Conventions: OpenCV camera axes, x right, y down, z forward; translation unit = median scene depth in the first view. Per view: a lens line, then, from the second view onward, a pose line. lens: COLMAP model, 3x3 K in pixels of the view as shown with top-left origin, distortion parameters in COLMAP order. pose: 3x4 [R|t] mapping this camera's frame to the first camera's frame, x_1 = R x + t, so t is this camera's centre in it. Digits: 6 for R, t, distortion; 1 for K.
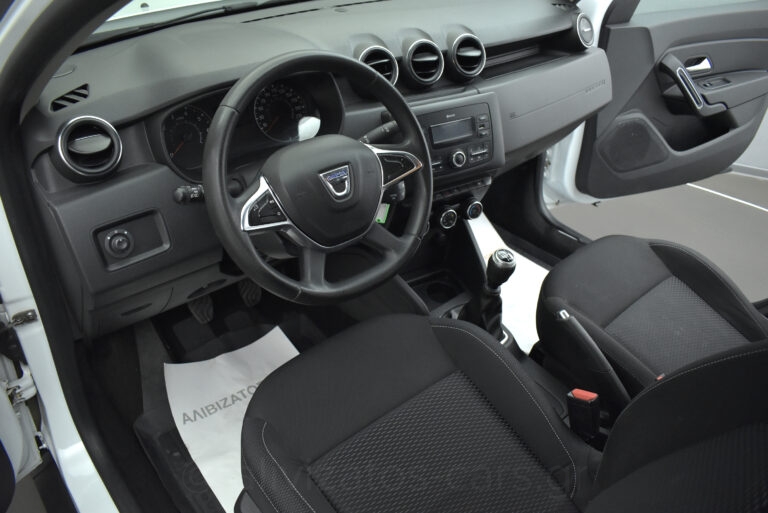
lens RADIAL K [[616.0, 0, 380.7], [0, 616.0, 262.0], [0, 0, 1]] dist [-0.093973, 0.013356]
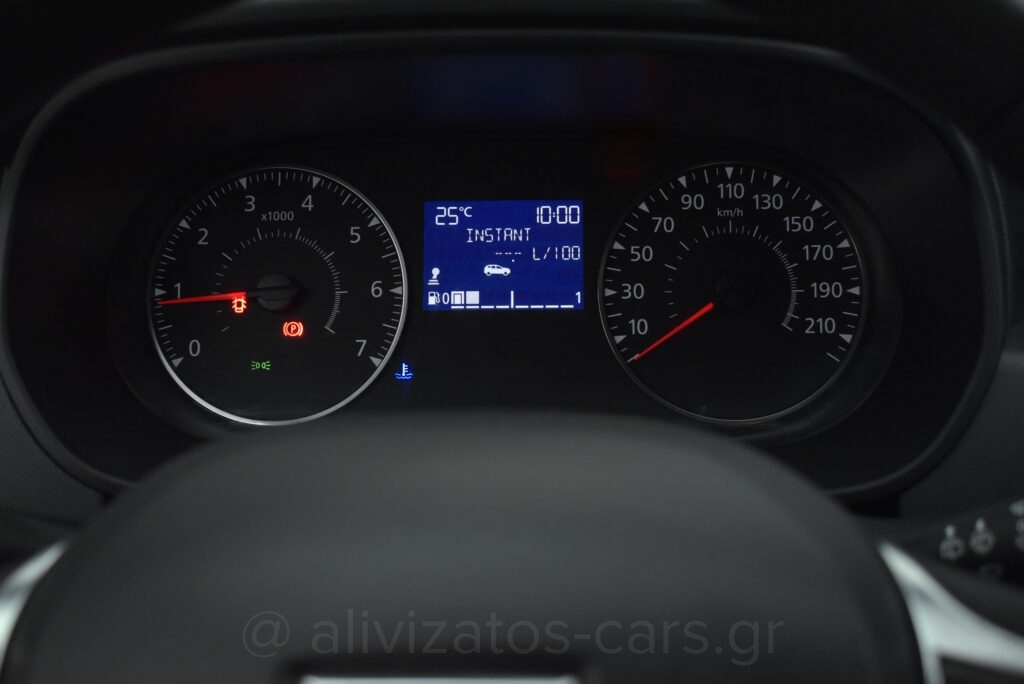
lens RADIAL K [[1274.4, 0, 511.1], [0, 1274.4, 343.6], [0, 0, 1]] dist [-0.041591, 0.000000]
pose [[0.750473, 0.206570, -0.627790, 0.064589], [-0.347902, 0.931113, -0.109513, -0.140374], [0.561921, 0.300596, 0.770641, 0.572443]]
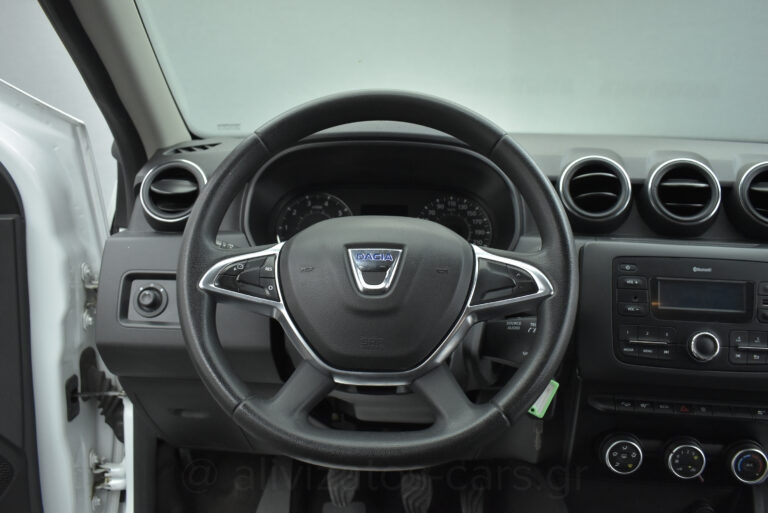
lens RADIAL K [[616.0, 0, 388.8], [0, 616.0, 254.6], [0, 0, 1]] dist [-0.093973, 0.013356]
pose [[0.750063, 0.105019, -0.652975, 0.253641], [-0.376081, 0.879875, -0.290487, 0.023532], [0.544030, 0.463455, 0.699457, 0.423862]]
